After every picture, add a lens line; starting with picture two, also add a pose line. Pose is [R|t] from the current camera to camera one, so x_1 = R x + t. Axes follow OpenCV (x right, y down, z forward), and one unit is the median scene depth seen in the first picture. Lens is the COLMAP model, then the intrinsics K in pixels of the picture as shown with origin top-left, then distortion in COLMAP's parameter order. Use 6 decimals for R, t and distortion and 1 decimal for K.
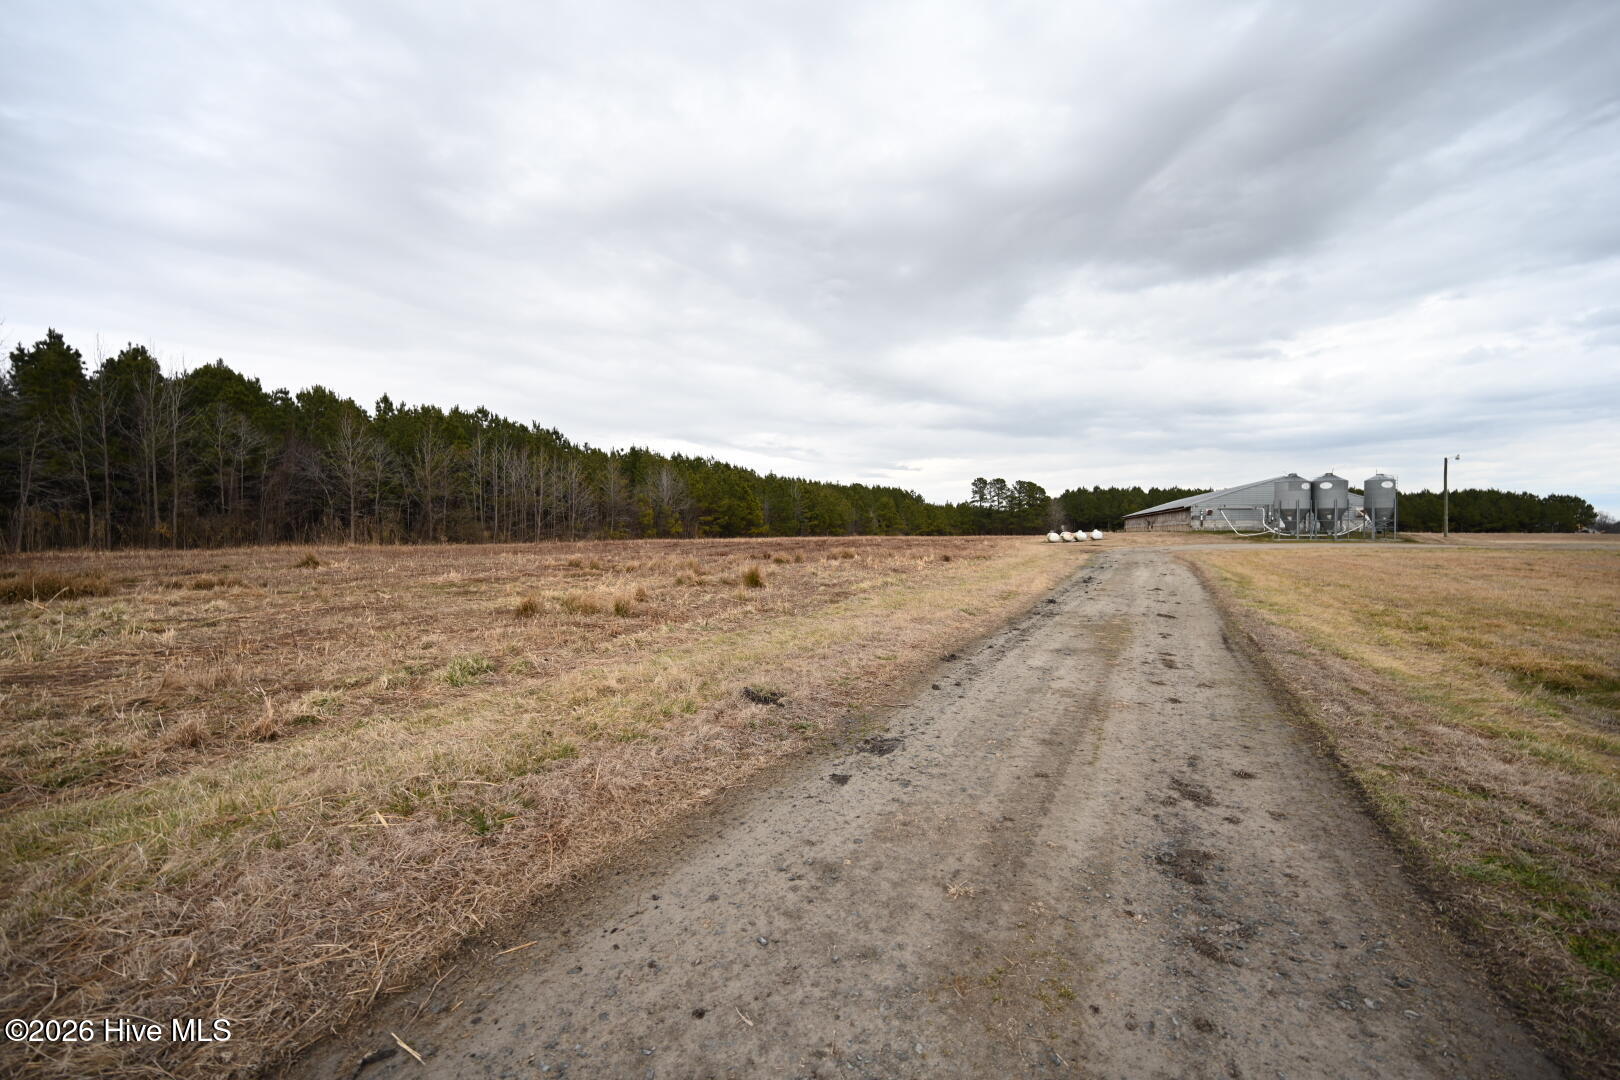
lens RADIAL K [[636.0, 0, 810.0], [0, 636.0, 540.0], [0, 0, 1]] dist [-0.000634, -0.000148]
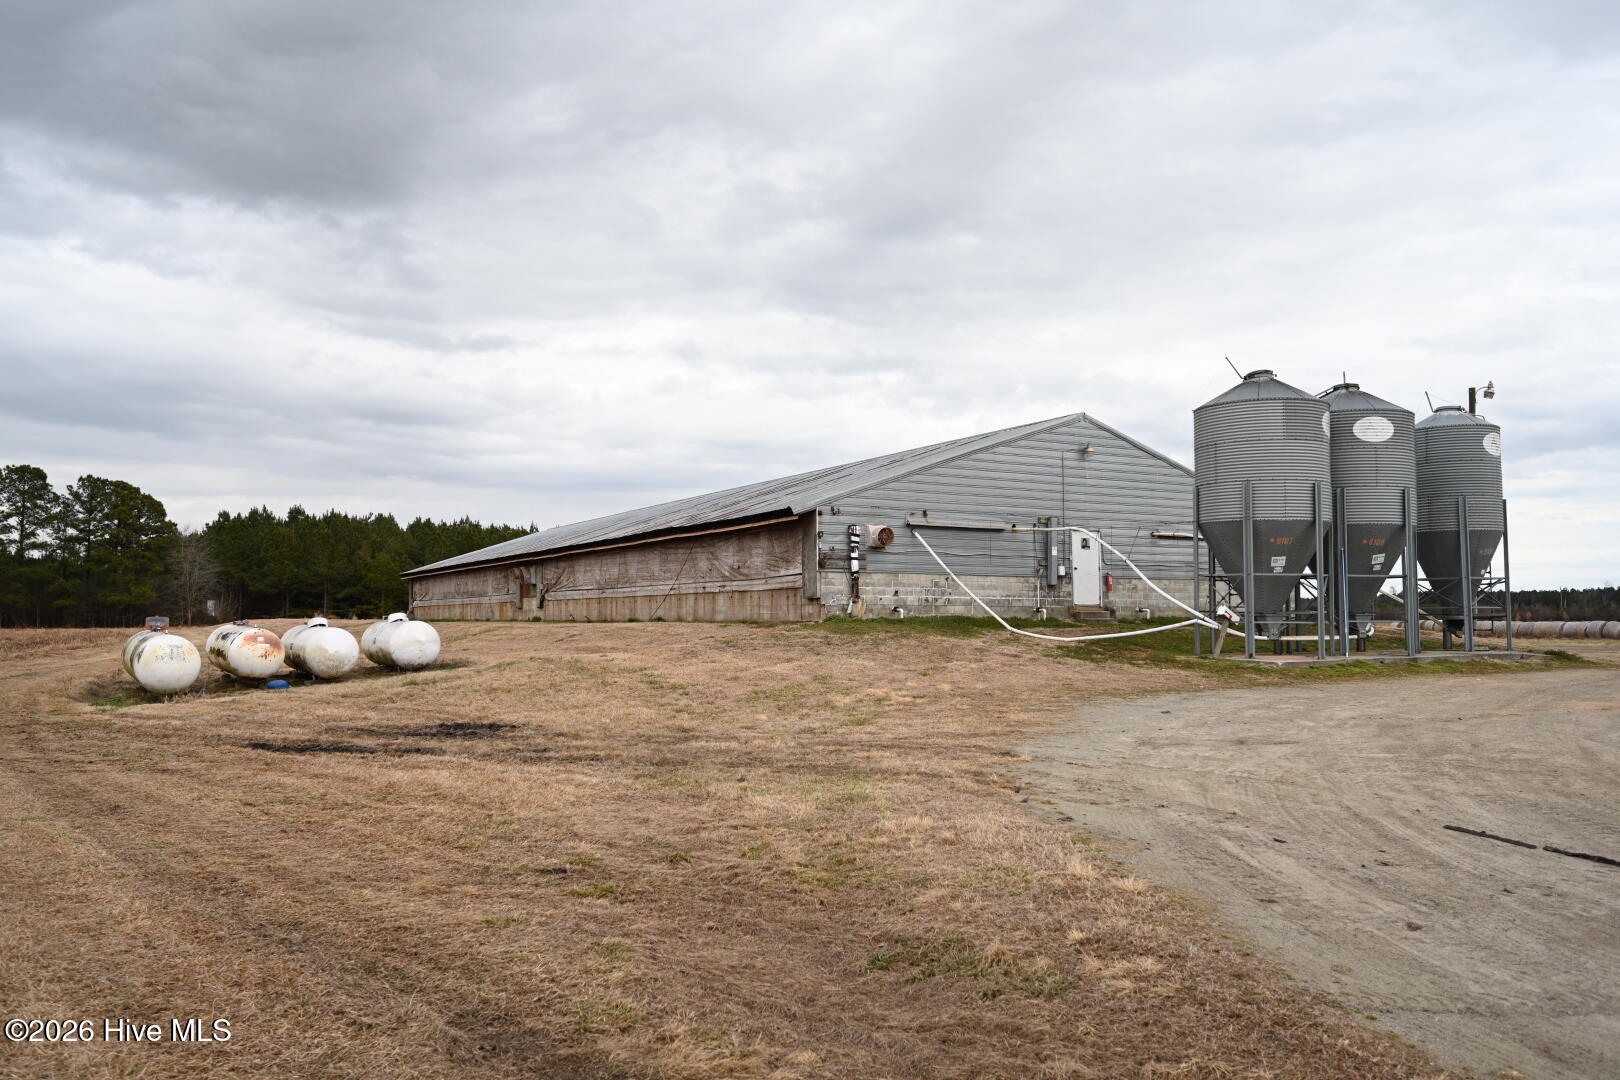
lens RADIAL K [[1222.9, 0, 810.0], [0, 1222.9, 540.0], [0, 0, 1]] dist [0.006555, 0.003625]
pose [[0.671978, 0.045363, 0.739180, 0.090064], [0.009599, 0.997505, -0.069942, -0.003917], [-0.740508, 0.054095, 0.669866, 0.228808]]
